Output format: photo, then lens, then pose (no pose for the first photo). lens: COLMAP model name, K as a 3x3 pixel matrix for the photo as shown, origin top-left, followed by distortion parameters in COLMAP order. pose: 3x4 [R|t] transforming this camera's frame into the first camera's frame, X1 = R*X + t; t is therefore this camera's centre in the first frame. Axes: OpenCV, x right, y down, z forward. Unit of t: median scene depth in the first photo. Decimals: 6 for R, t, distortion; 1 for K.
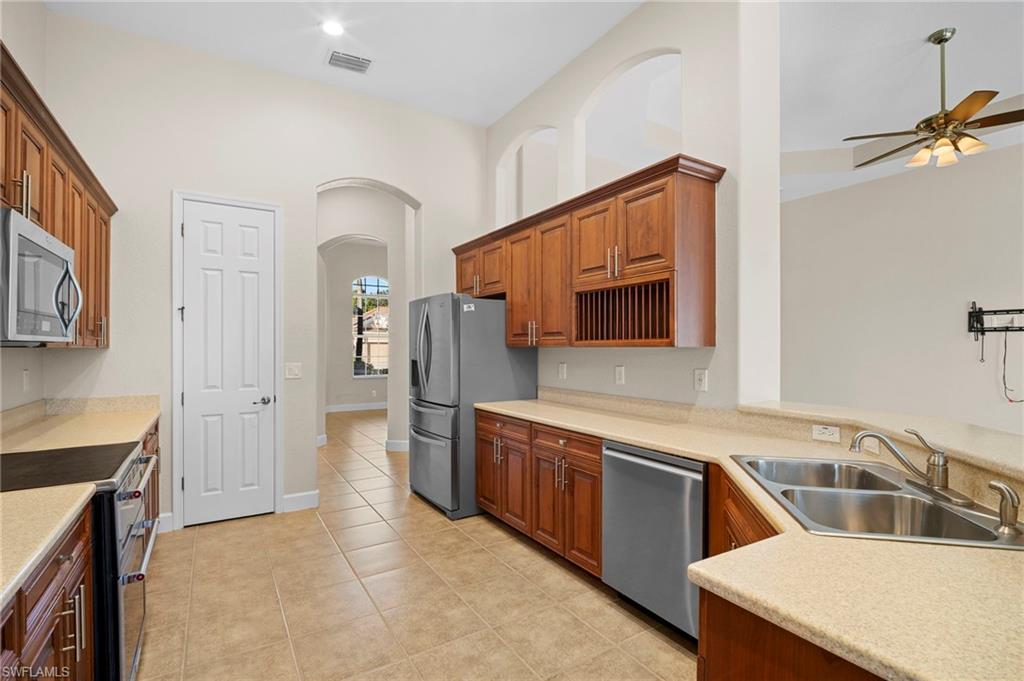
lens RADIAL K [[487.8, 0, 512.5], [0, 487.8, 348.8], [0, 0, 1]] dist [0.001953, 0.000068]
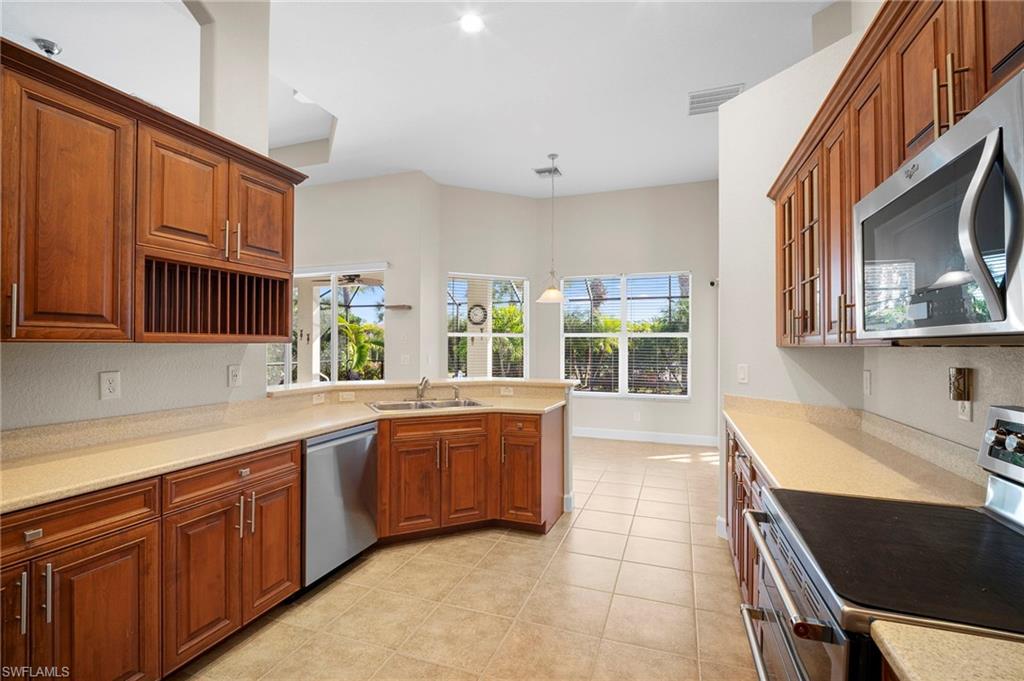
lens RADIAL K [[469.0, 0, 512.0], [0, 469.0, 344.8], [0, 0, 1]] dist [0.001215, -0.000066]
pose [[-0.631225, -0.003563, 0.775592, -0.691507], [-0.002826, 0.999993, 0.002294, -0.003773], [-0.775595, -0.000744, -0.631231, 1.113255]]
